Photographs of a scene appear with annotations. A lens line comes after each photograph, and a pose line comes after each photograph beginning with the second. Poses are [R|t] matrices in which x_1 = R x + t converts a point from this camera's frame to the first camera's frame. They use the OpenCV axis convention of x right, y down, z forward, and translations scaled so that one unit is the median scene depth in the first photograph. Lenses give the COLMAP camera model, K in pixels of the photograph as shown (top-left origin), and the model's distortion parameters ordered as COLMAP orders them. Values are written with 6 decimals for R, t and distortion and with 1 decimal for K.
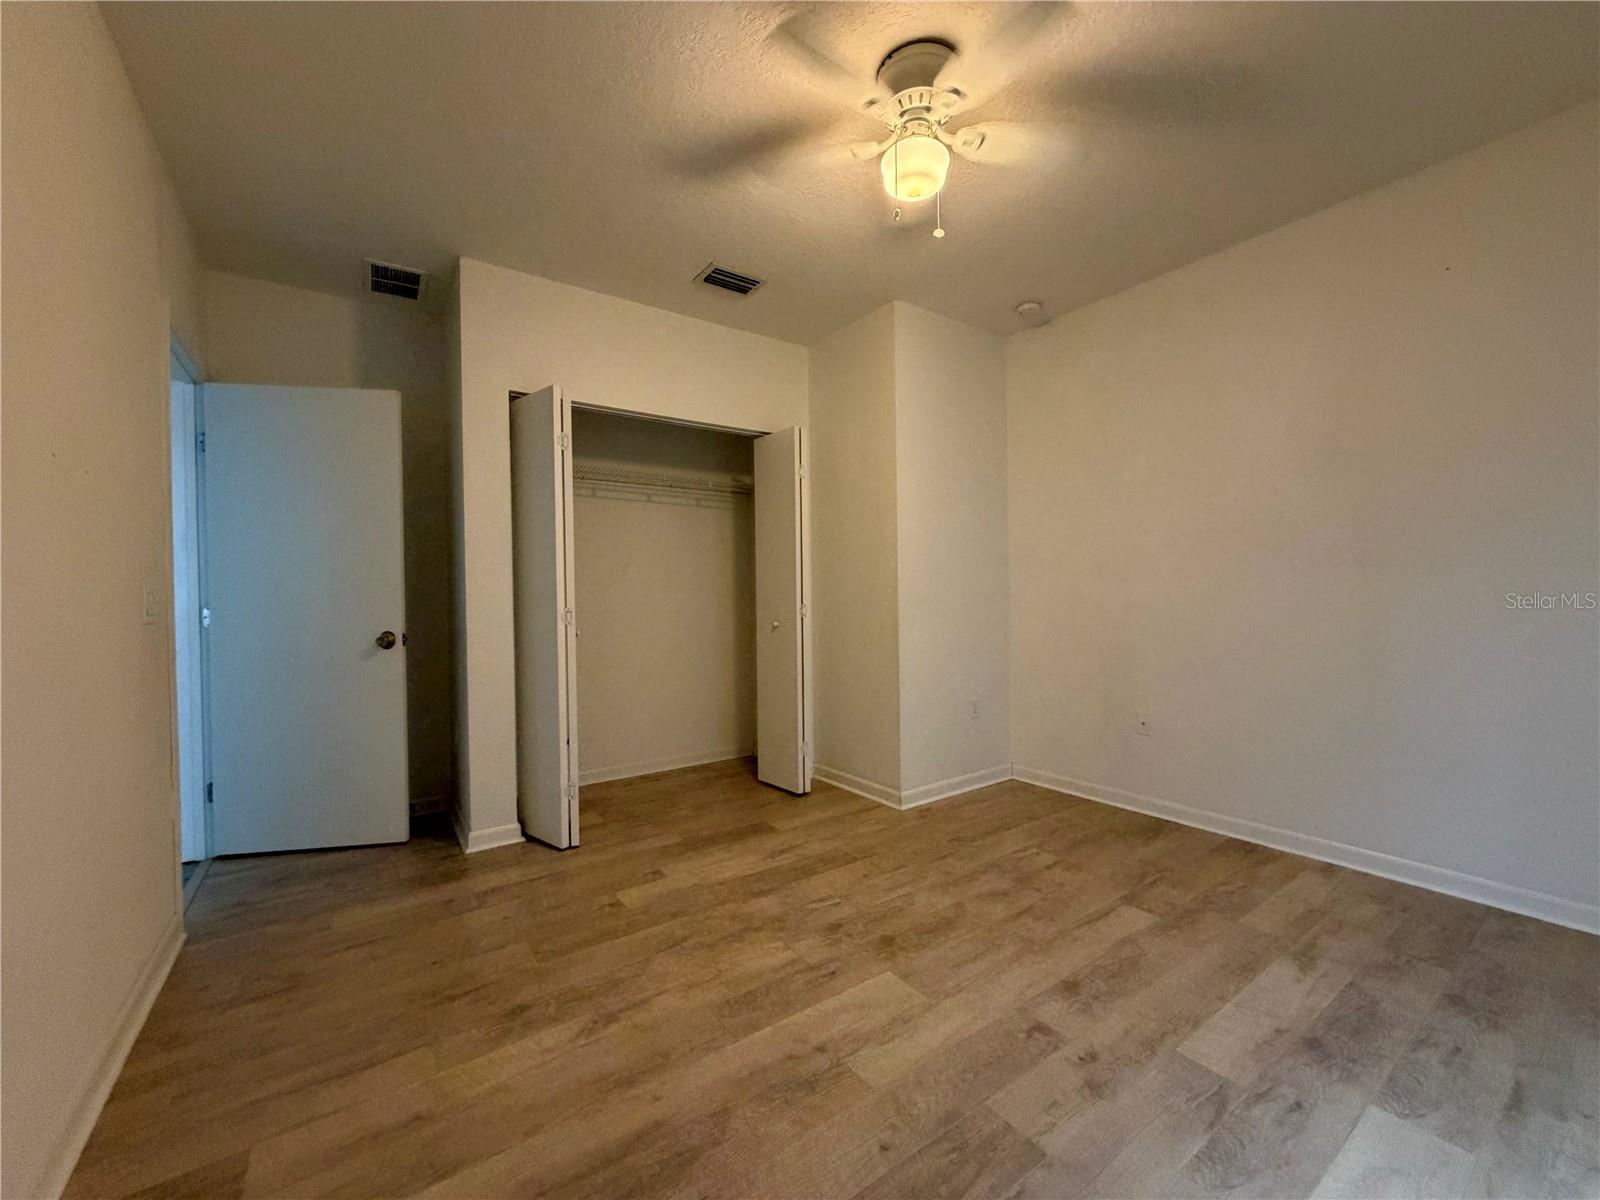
lens RADIAL K [[641.2, 0, 801.9], [0, 641.2, 598.6], [0, 0, 1]] dist [0.001435, 0.000753]
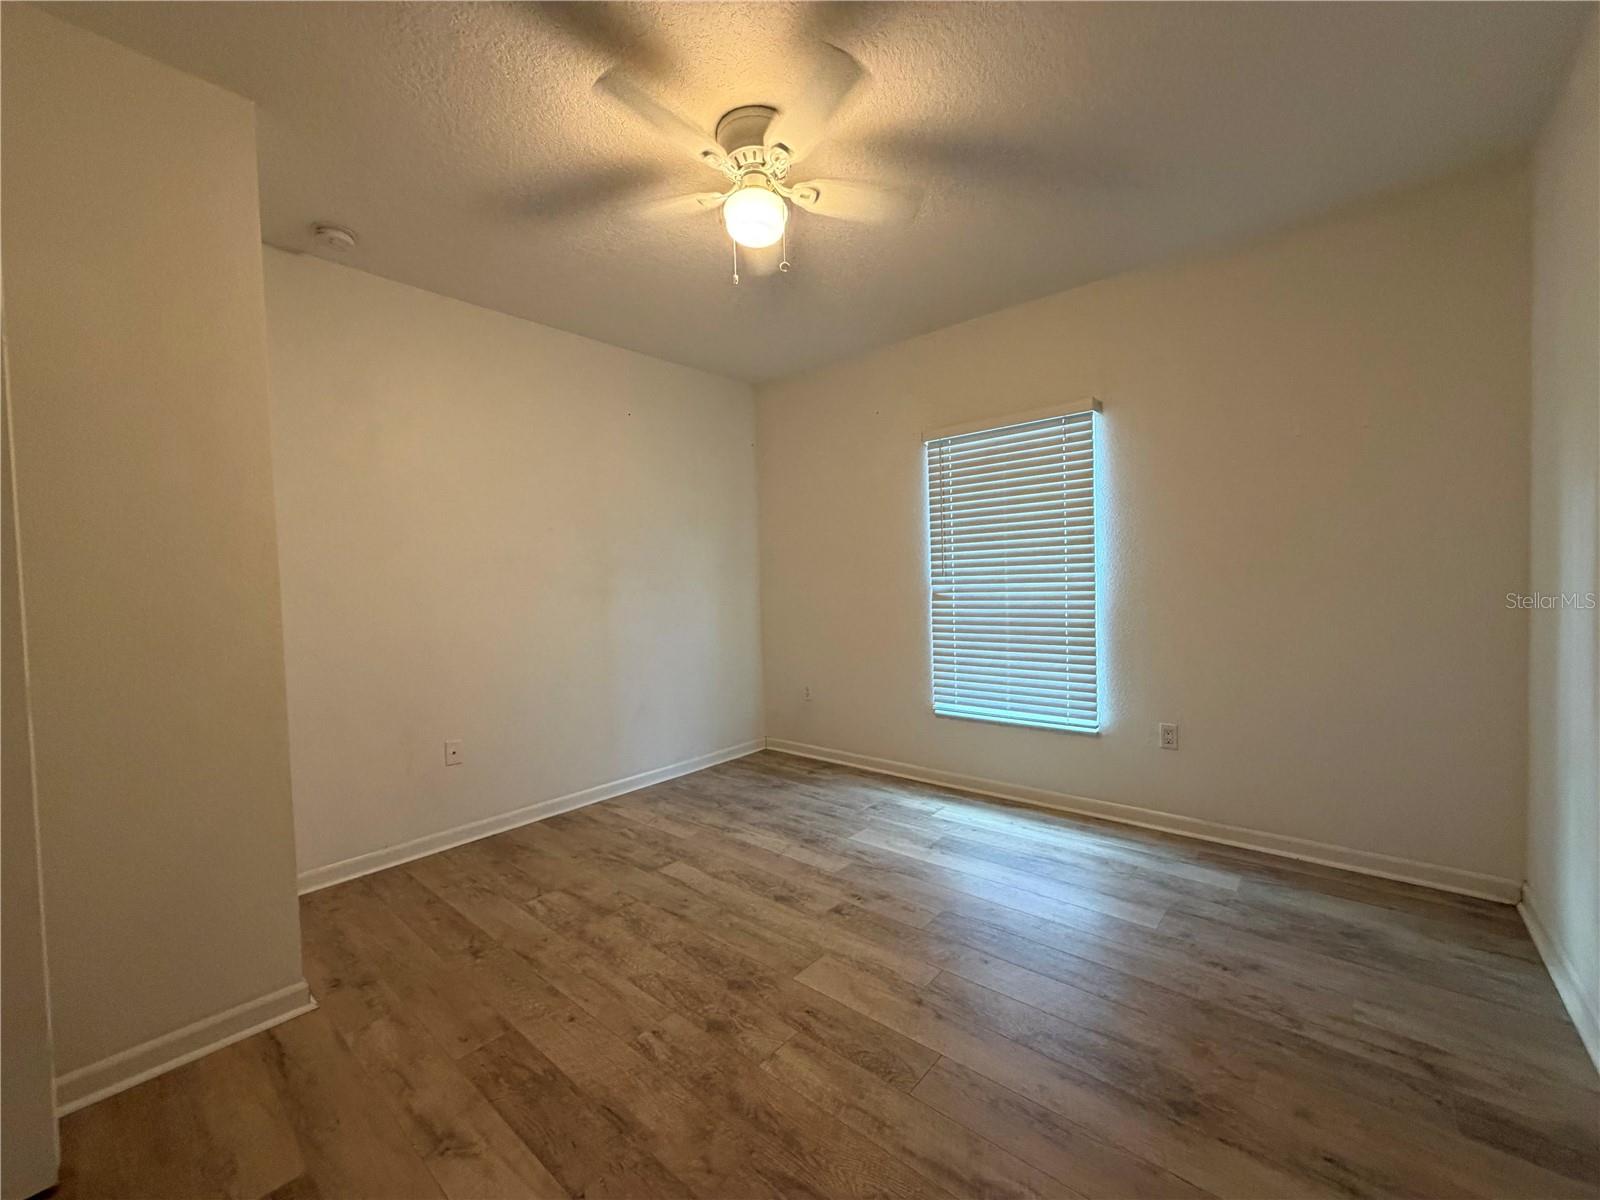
lens RADIAL K [[641.2, 0, 800.7], [0, 641.2, 603.5], [0, 0, 1]] dist [0.001435, 0.000753]
pose [[-0.245047, -0.012401, 0.969432, -0.767258], [0.032953, 0.999234, 0.021112, -0.043984], [-0.968951, 0.037119, -0.244450, 1.075675]]
